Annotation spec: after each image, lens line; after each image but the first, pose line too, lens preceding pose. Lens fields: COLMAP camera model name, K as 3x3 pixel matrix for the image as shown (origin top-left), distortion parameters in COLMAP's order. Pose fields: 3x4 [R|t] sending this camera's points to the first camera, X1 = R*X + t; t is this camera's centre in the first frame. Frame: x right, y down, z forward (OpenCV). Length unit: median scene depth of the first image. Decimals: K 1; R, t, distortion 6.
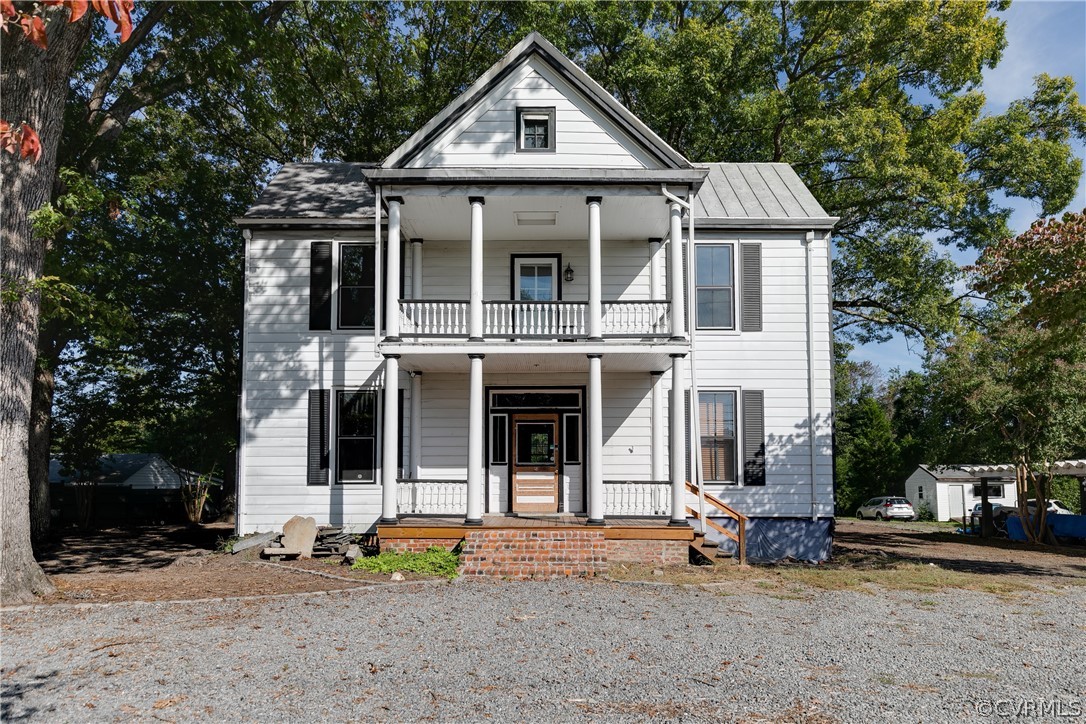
lens RADIAL K [[682.7, 0, 513.4], [0, 682.7, 453.2], [0, 0, 1]] dist [-0.005490, -0.000239]
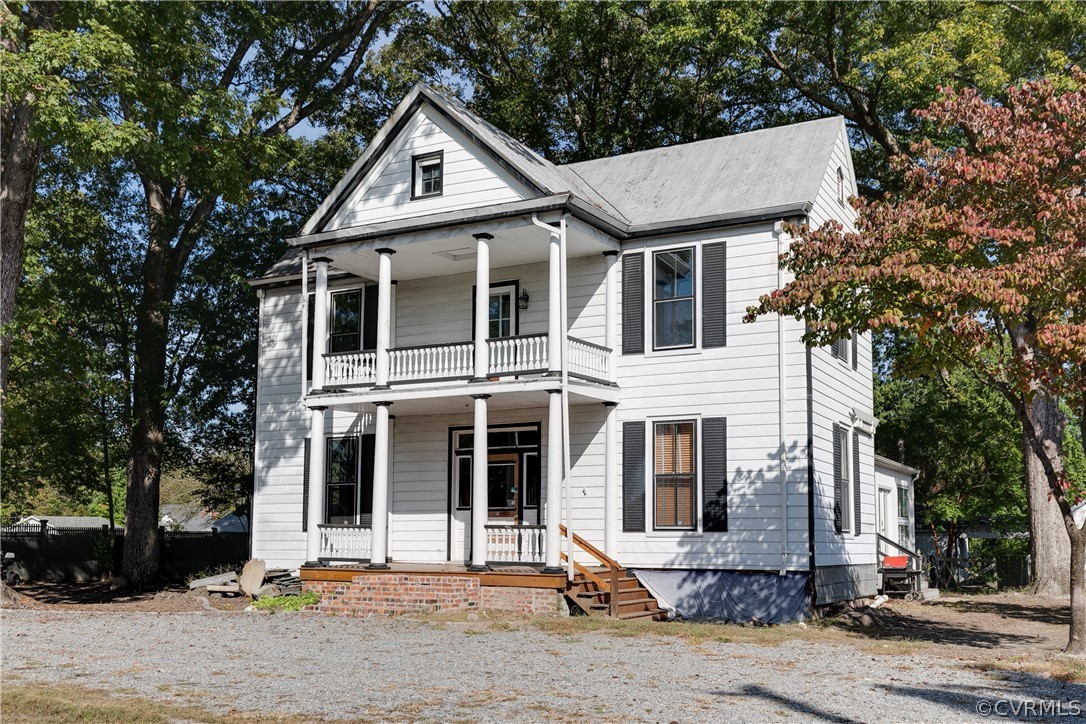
lens RADIAL K [[1045.5, 0, 542.0], [0, 1045.5, 441.0], [0, 0, 1]] dist [0.005245, -0.006750]
pose [[0.887001, -0.039951, -0.460036, 0.756699], [0.016895, 0.998391, -0.054130, 0.002428], [0.461458, 0.040241, 0.886249, -0.236048]]
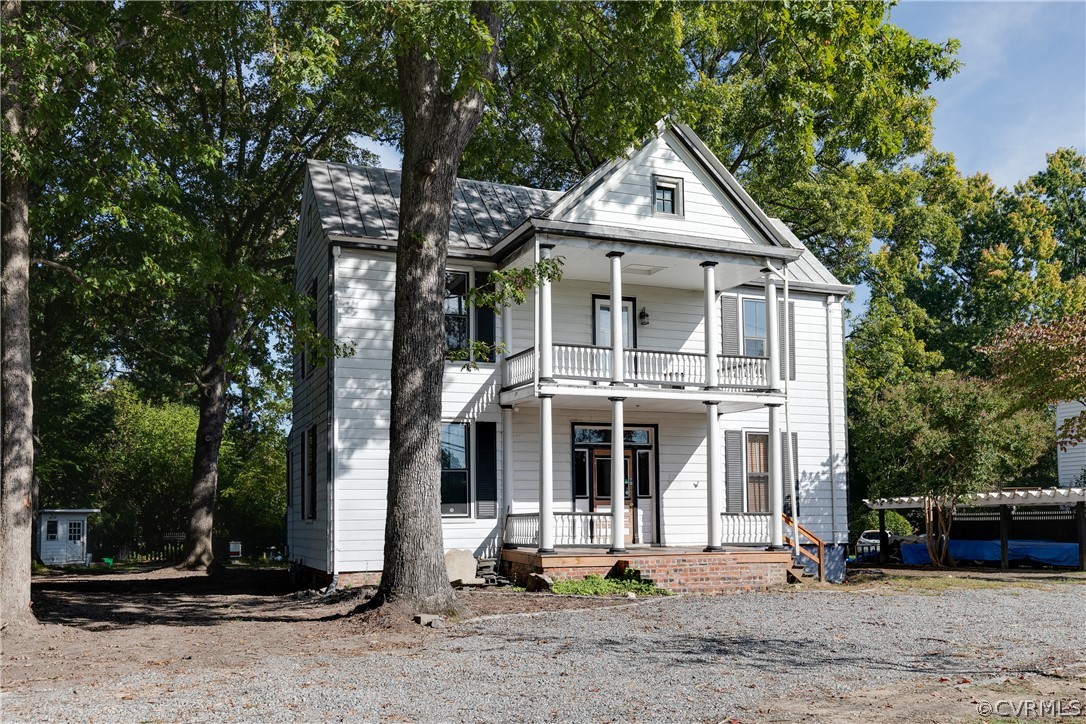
lens RADIAL K [[941.9, 0, 478.1], [0, 941.9, 479.6], [0, 0, 1]] dist [0.000982, -0.001208]
pose [[0.937098, 0.006830, 0.348999, -0.682364], [-0.006955, 0.999975, -0.000895, -0.009132], [-0.348996, -0.001589, 0.937123, -0.285573]]
